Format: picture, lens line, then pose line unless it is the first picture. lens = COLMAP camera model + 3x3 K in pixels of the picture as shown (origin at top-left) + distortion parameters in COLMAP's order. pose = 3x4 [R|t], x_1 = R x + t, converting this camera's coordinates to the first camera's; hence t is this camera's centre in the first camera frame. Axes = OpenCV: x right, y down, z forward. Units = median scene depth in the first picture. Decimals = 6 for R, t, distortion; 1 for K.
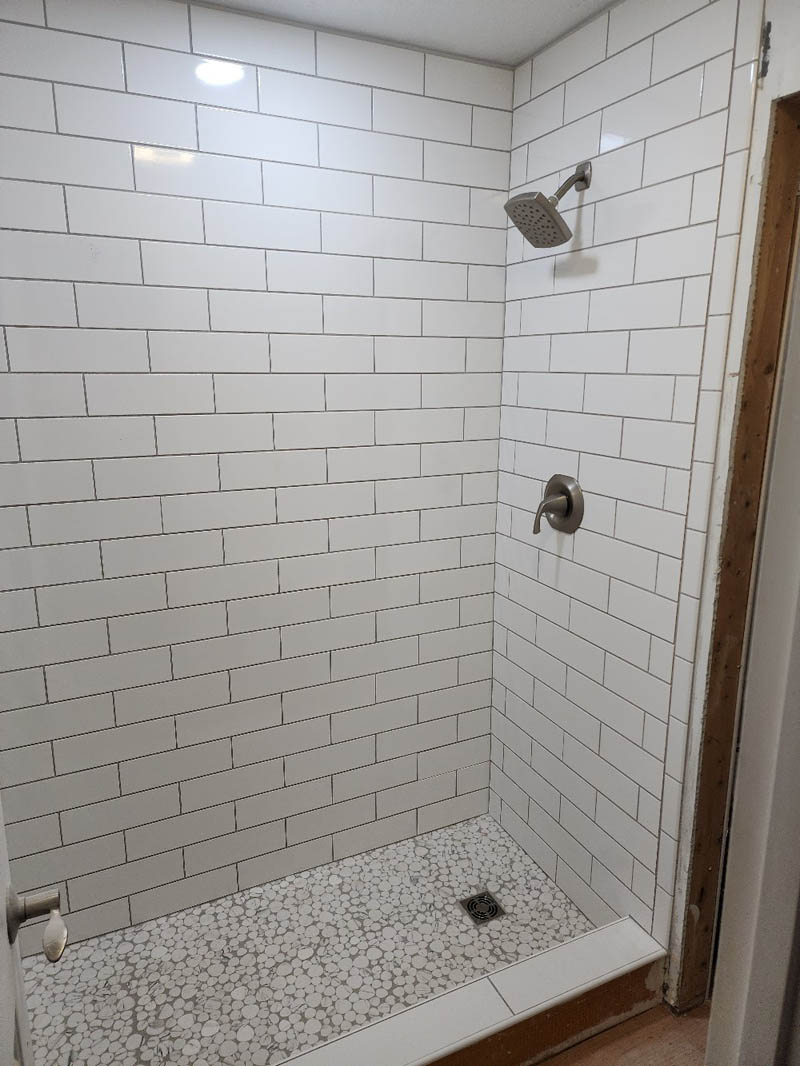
lens RADIAL K [[705.1, 0, 398.5], [0, 705.1, 525.0], [0, 0, 1]] dist [0.077795, -0.060692]
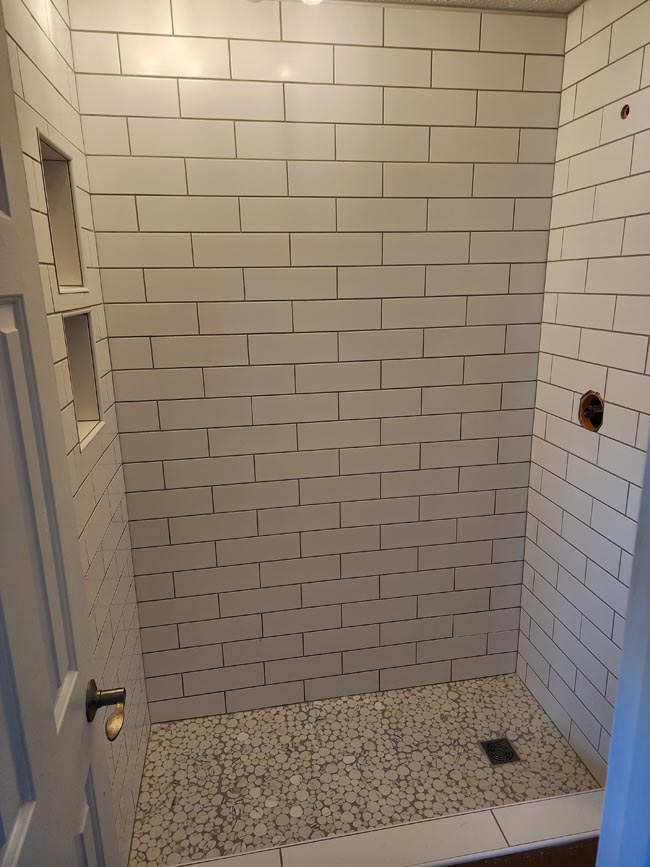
lens RADIAL K [[573.5, 0, 331.9], [0, 573.5, 438.2], [0, 0, 1]] dist [0.077795, -0.060692]
pose [[0.965808, 0.049414, -0.254505, 0.075278], [-0.038301, 0.998091, 0.048443, -0.019713], [0.256413, -0.037039, 0.965857, 0.016533]]
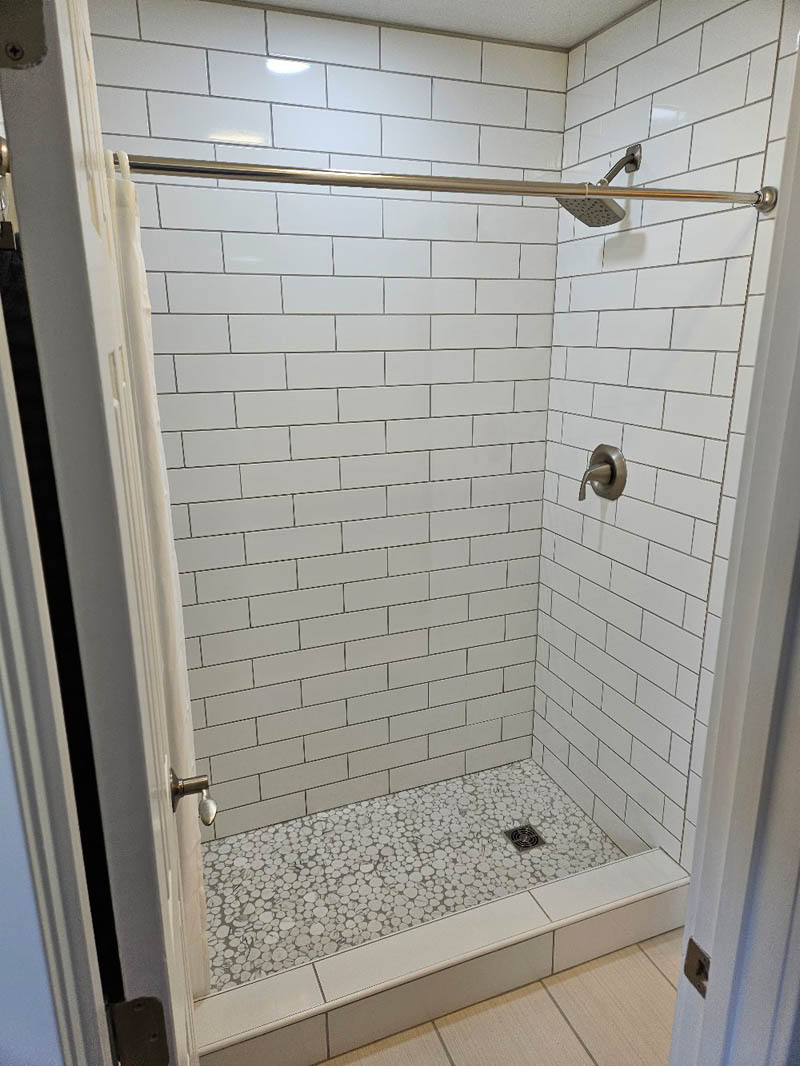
lens RADIAL K [[706.1, 0, 397.9], [0, 706.1, 530.5], [0, 0, 1]] dist [0.066525, -0.030804]
pose [[0.997748, 0.008800, -0.066491, -0.009873], [-0.005209, 0.998528, 0.053986, 0.001488], [0.066868, -0.053518, 0.996326, -0.094408]]
